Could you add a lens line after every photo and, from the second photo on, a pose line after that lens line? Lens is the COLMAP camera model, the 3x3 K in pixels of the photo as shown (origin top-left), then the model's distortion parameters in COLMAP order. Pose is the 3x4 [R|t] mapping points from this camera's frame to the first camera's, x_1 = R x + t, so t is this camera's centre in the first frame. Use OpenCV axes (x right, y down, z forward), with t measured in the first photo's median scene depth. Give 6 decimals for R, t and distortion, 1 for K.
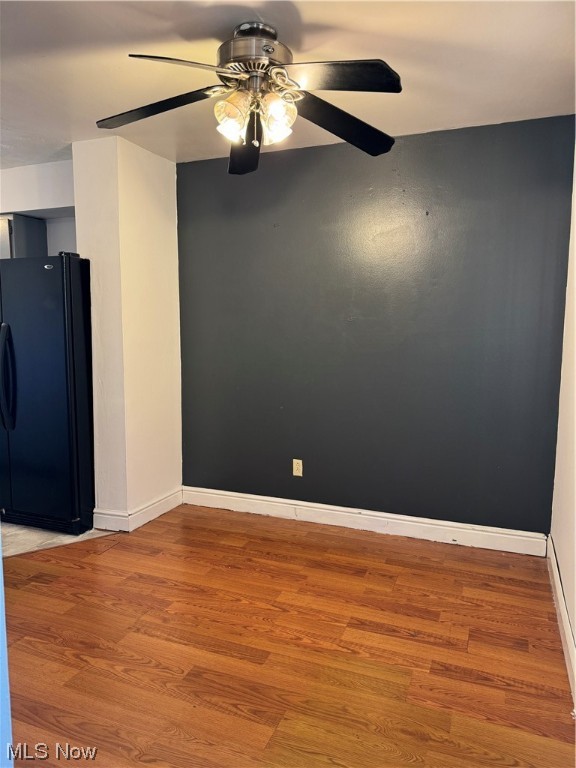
lens RADIAL K [[543.9, 0, 287.1], [0, 543.9, 382.4], [0, 0, 1]] dist [0.003282, -0.008865]
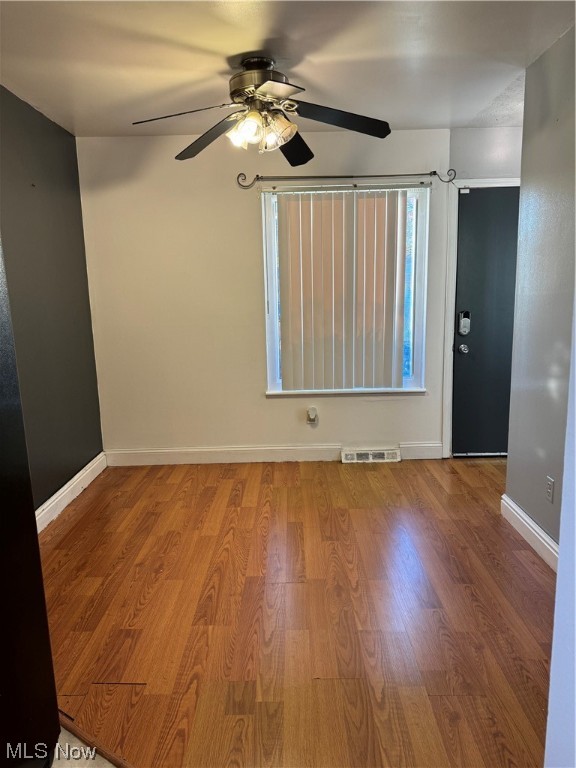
lens RADIAL K [[543.9, 0, 286.1], [0, 543.9, 384.8], [0, 0, 1]] dist [0.003282, -0.008865]
pose [[-0.357529, -0.160306, 0.920041, -1.066267], [0.139679, 0.964898, 0.222401, -0.139596], [-0.923397, 0.208025, -0.322587, 1.156160]]
